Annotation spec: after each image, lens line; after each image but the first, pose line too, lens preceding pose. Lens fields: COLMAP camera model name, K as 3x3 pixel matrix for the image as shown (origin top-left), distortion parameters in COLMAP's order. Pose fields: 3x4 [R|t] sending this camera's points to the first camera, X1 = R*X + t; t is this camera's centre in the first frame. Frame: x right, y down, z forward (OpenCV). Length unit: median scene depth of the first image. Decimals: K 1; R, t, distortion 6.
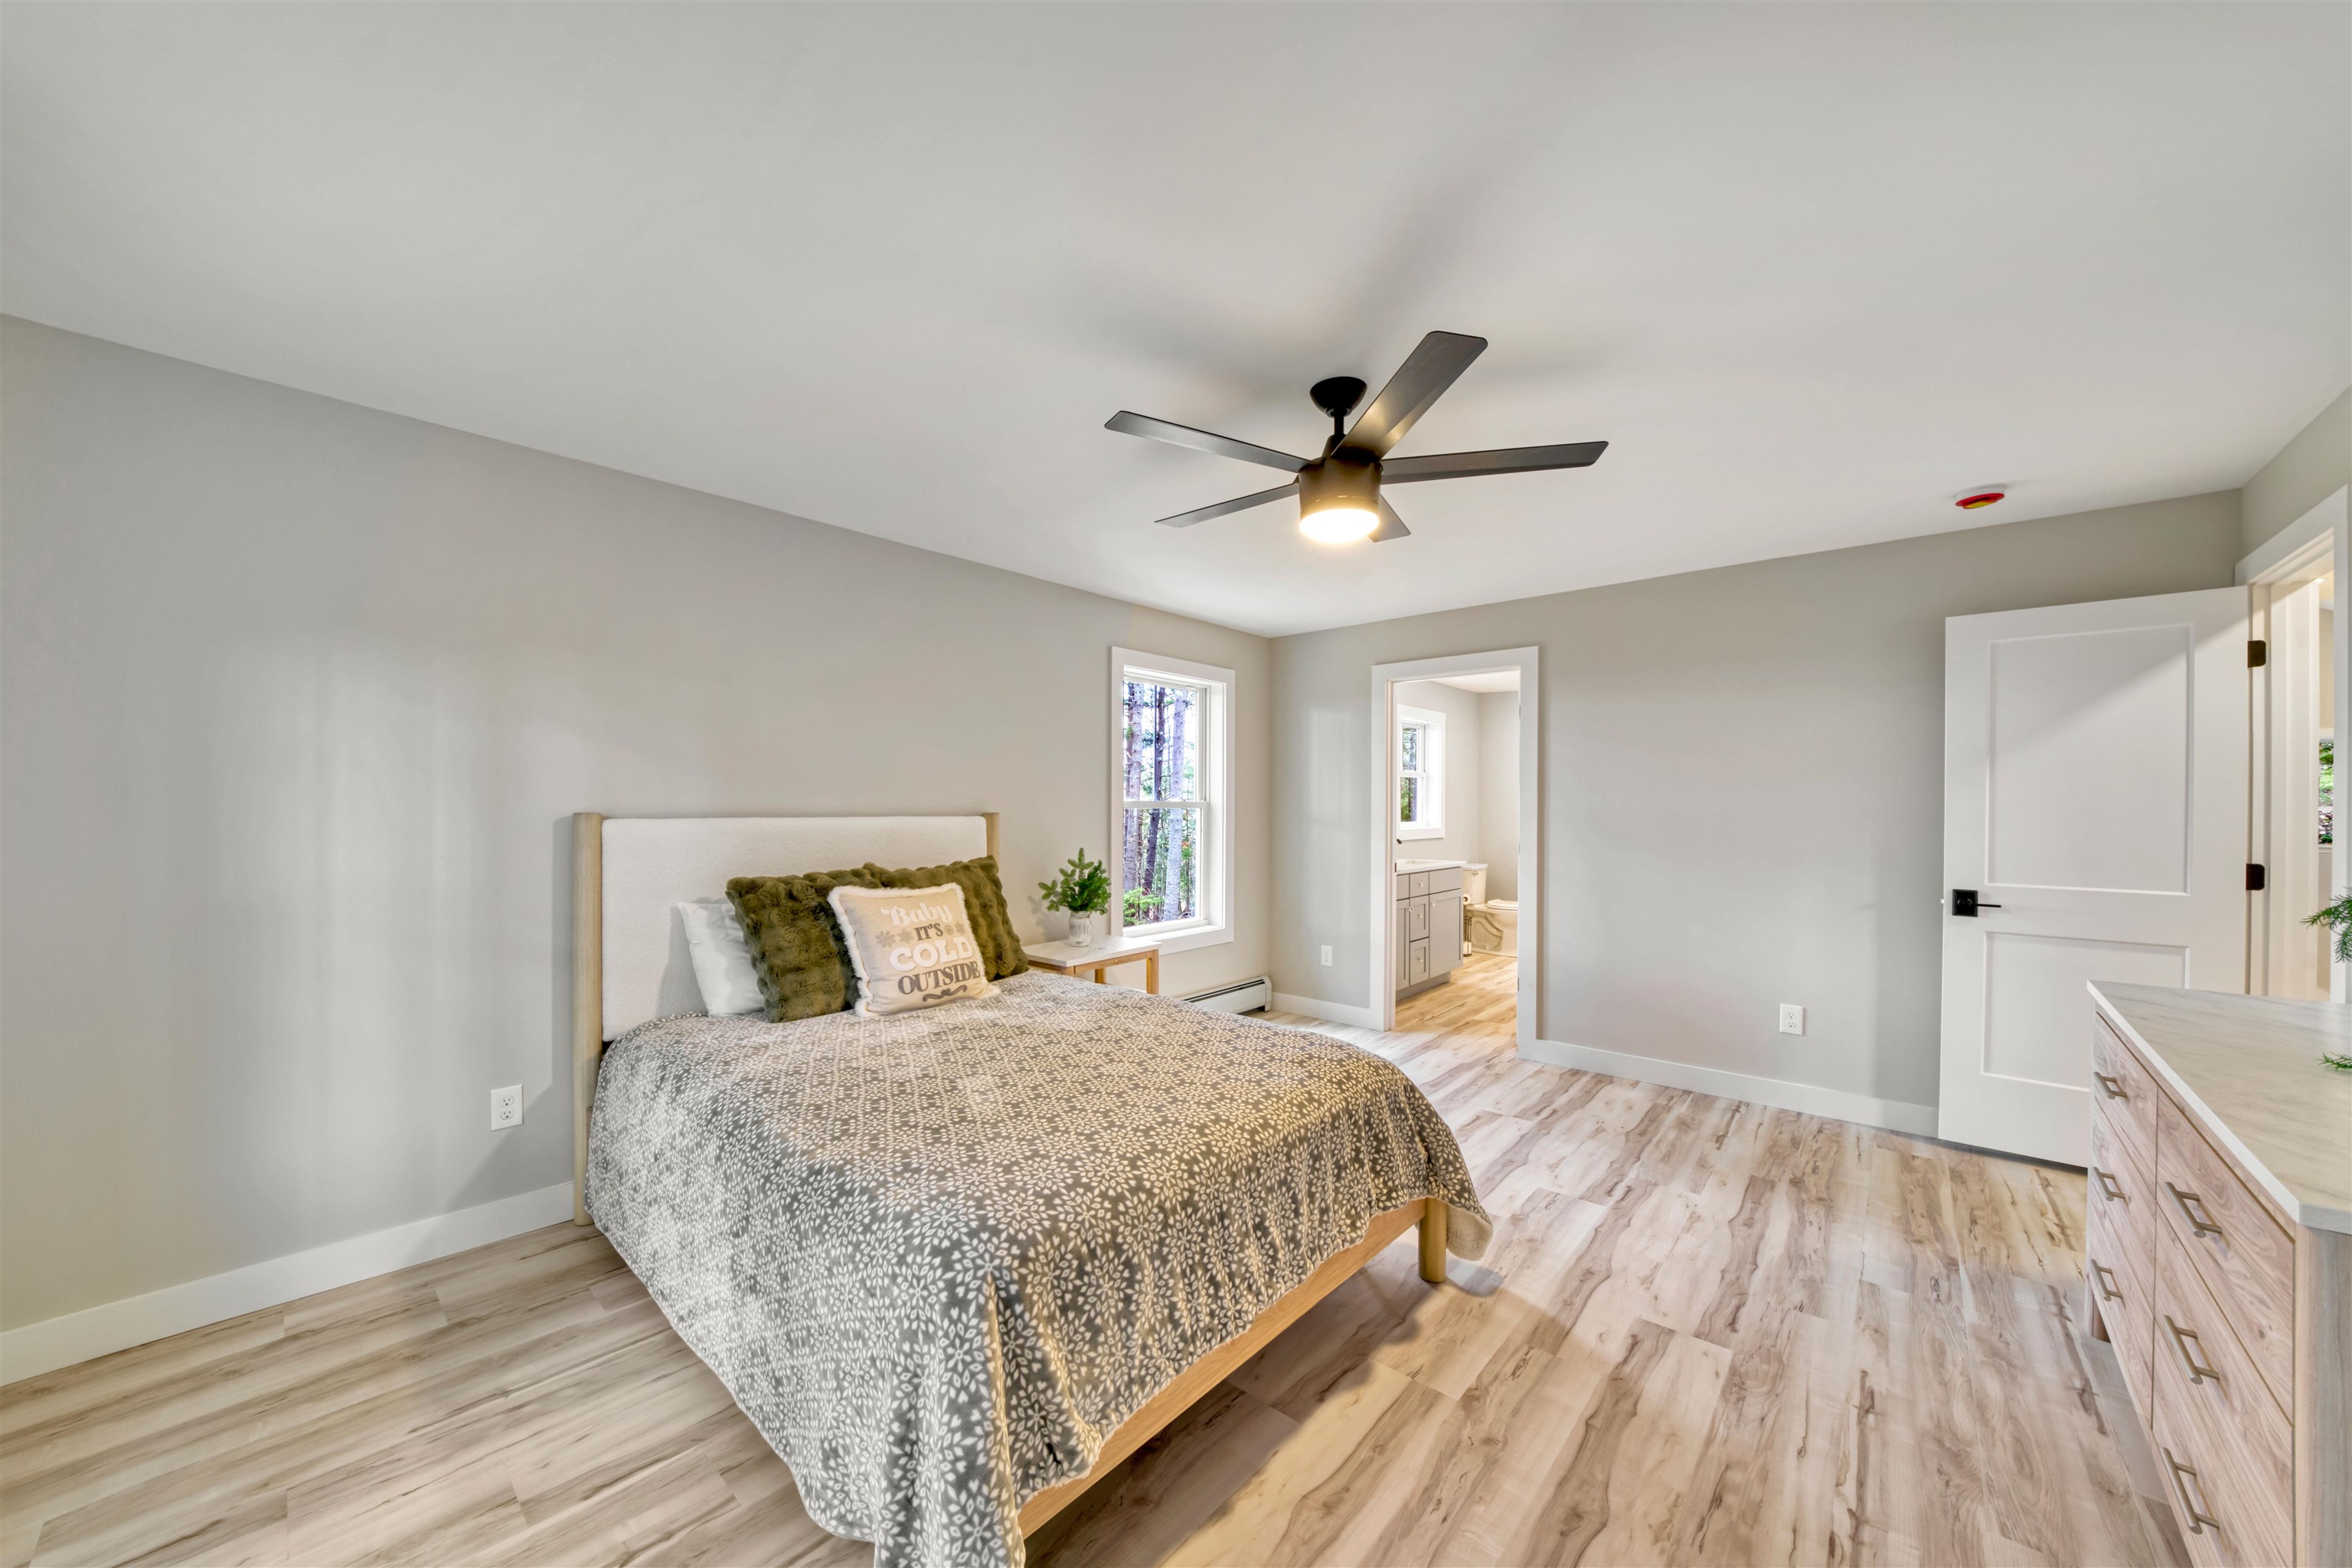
lens RADIAL K [[835.3, 0, 1172.8], [0, 835.3, 795.0], [0, 0, 1]] dist [-0.021214, 0.000114]
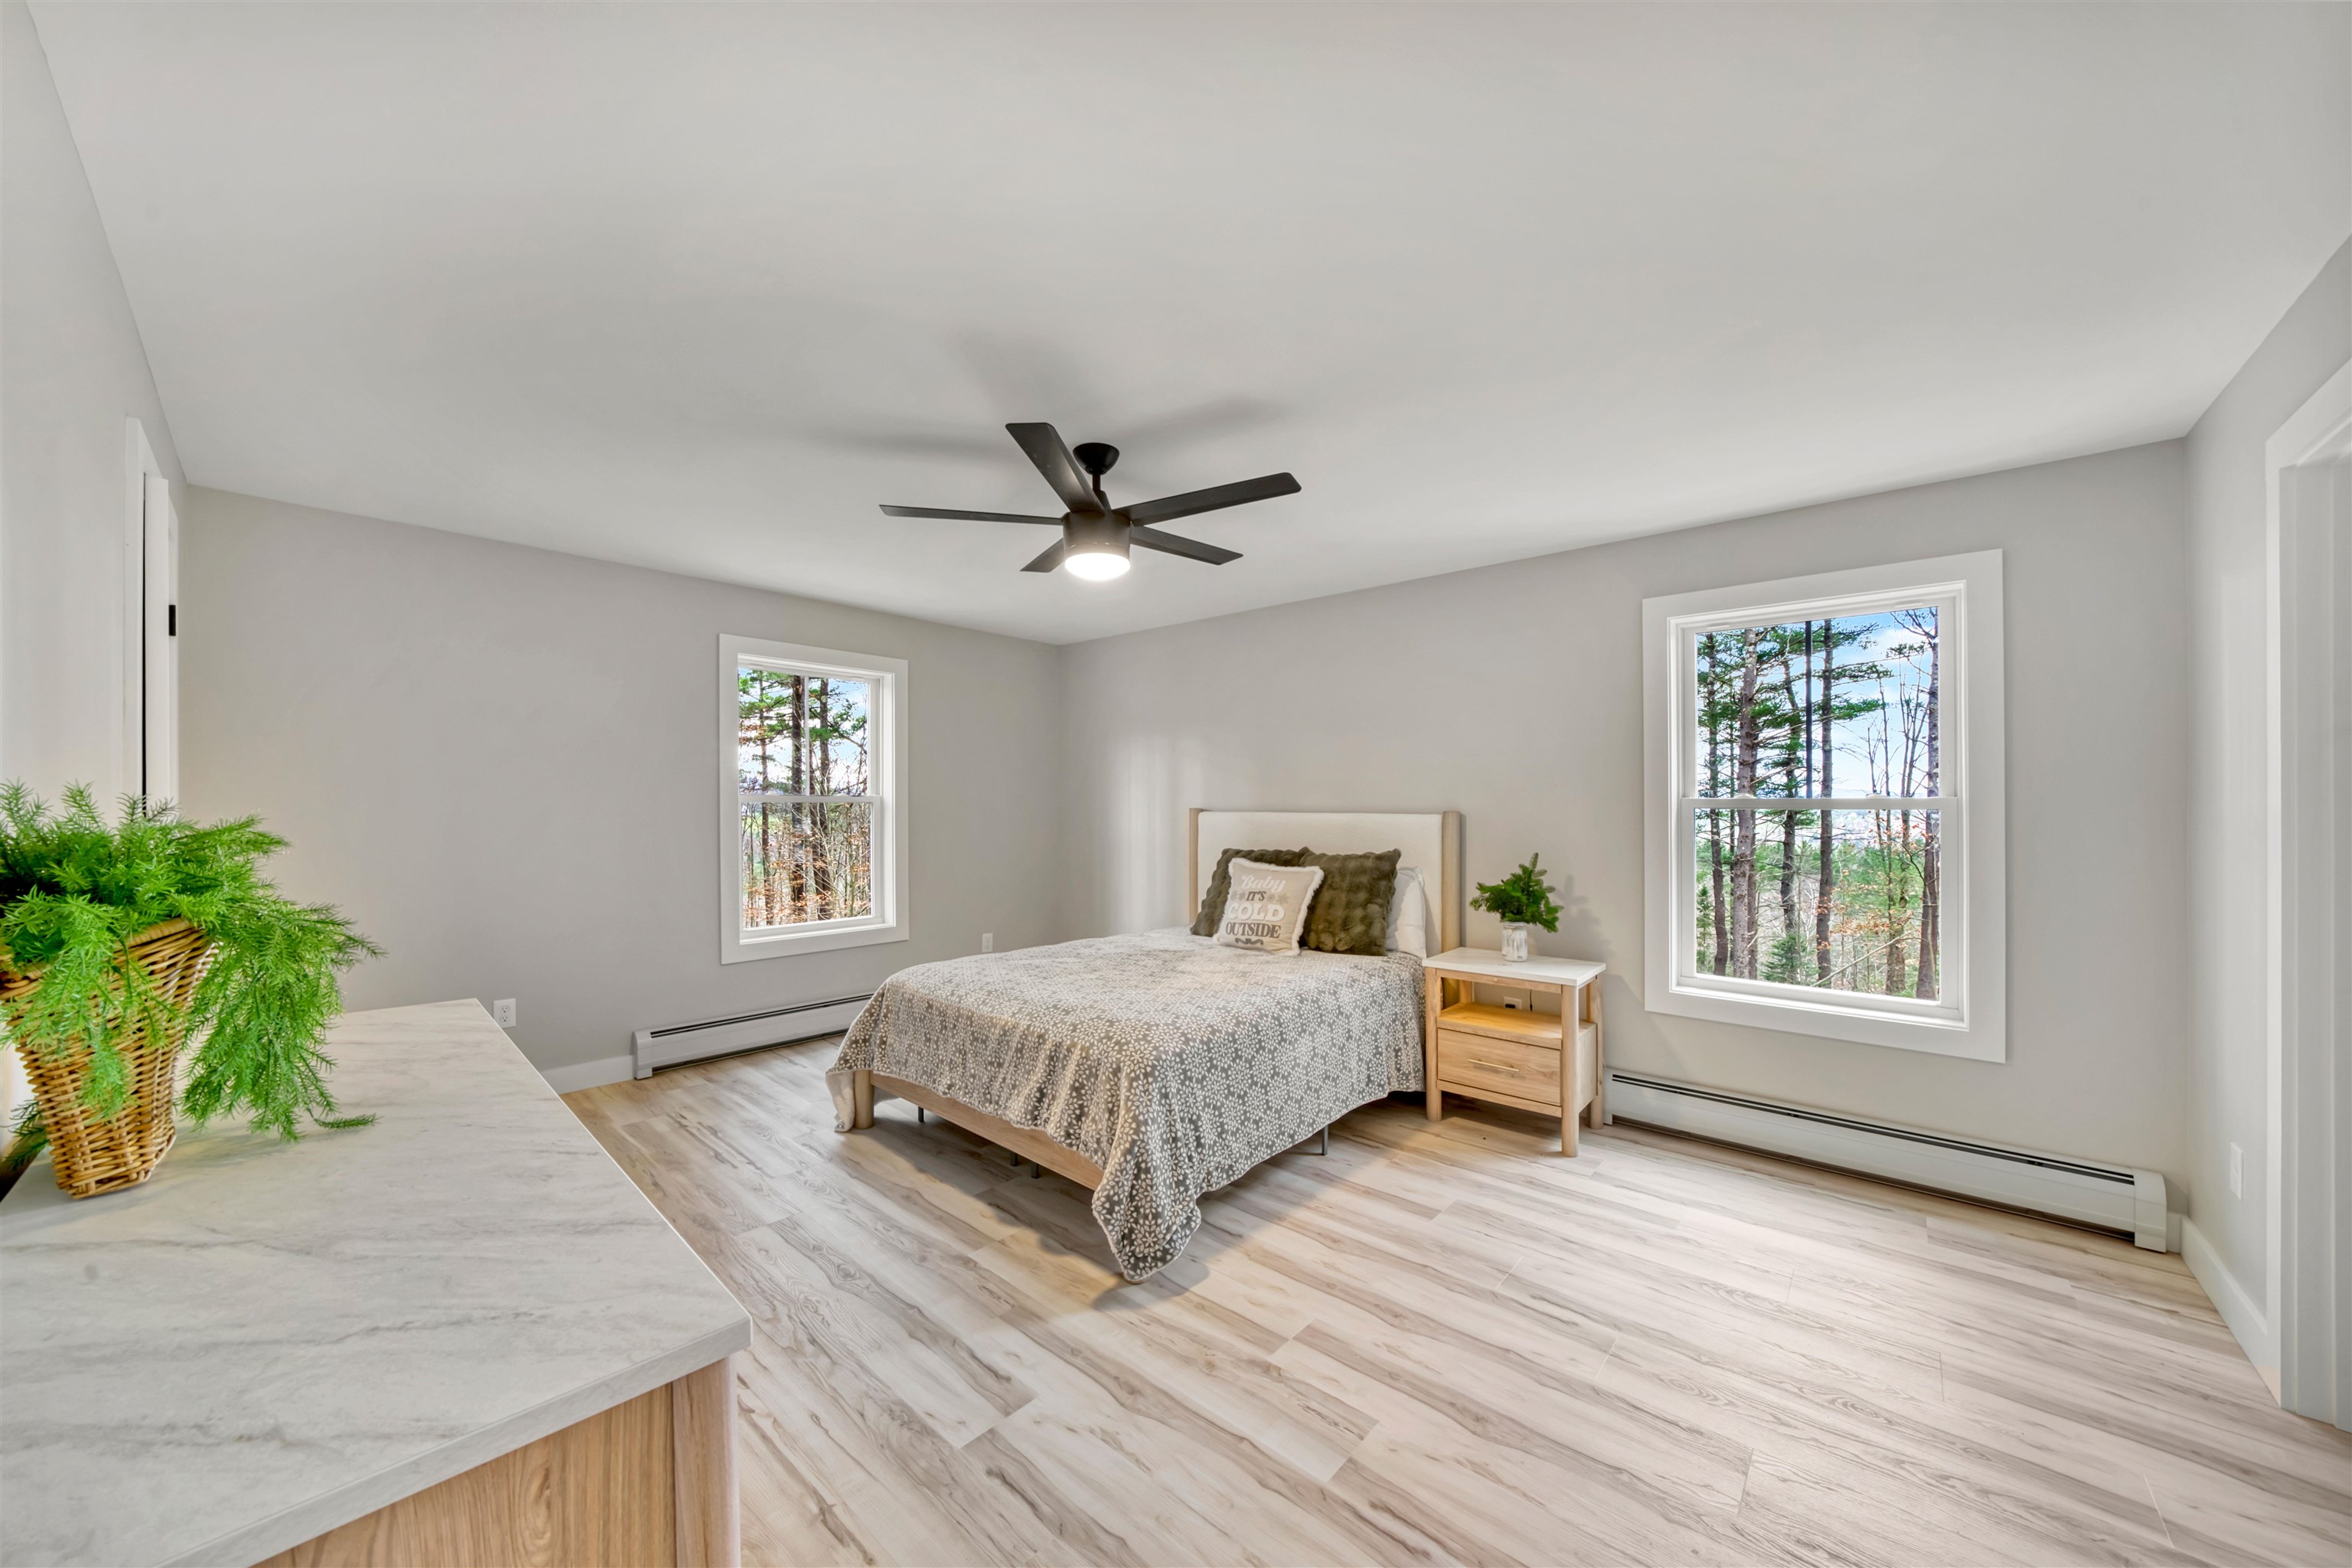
lens RADIAL K [[835.3, 0, 1172.8], [0, 835.3, 795.0], [0, 0, 1]] dist [-0.021214, 0.000114]
pose [[-0.006255, -0.009953, -0.999931, 1.494334], [0.006321, 0.999930, -0.009992, 0.013979], [0.999960, -0.006383, -0.006191, 1.196681]]
